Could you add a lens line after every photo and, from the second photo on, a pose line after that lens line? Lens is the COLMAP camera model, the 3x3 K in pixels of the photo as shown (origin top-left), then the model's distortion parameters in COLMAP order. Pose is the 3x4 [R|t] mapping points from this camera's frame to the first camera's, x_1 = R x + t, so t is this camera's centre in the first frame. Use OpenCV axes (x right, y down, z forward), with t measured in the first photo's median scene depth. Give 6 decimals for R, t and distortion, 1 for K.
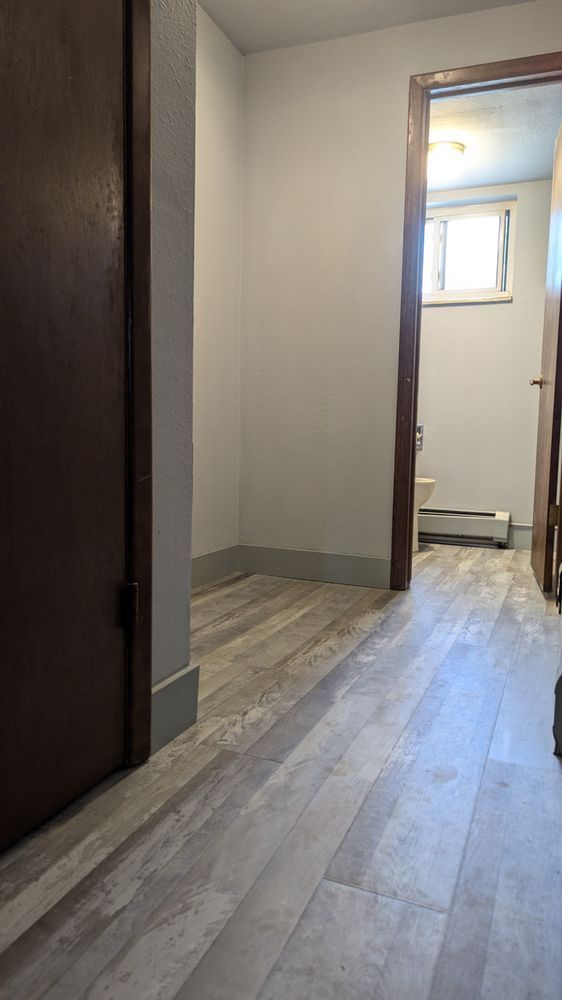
lens RADIAL K [[707.7, 0, 281.6], [0, 707.7, 493.7], [0, 0, 1]] dist [0.043270, -0.025575]
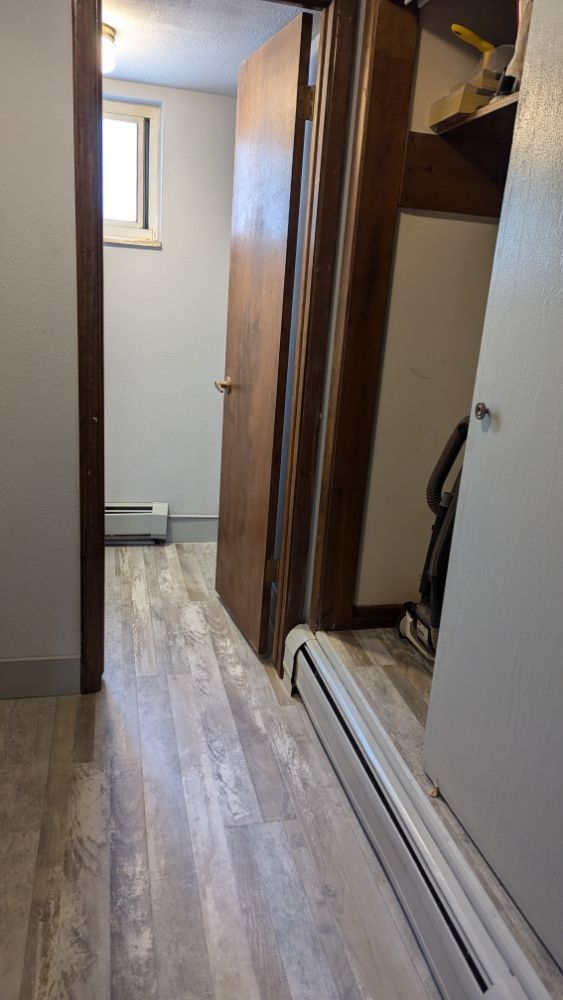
lens RADIAL K [[707.7, 0, 290.2], [0, 707.7, 503.2], [0, 0, 1]] dist [0.043270, -0.025575]
pose [[0.810766, -0.124113, 0.572062, -0.083256], [-0.003496, 0.976220, 0.216754, -0.261288], [-0.585360, -0.177737, 0.791052, 0.369026]]
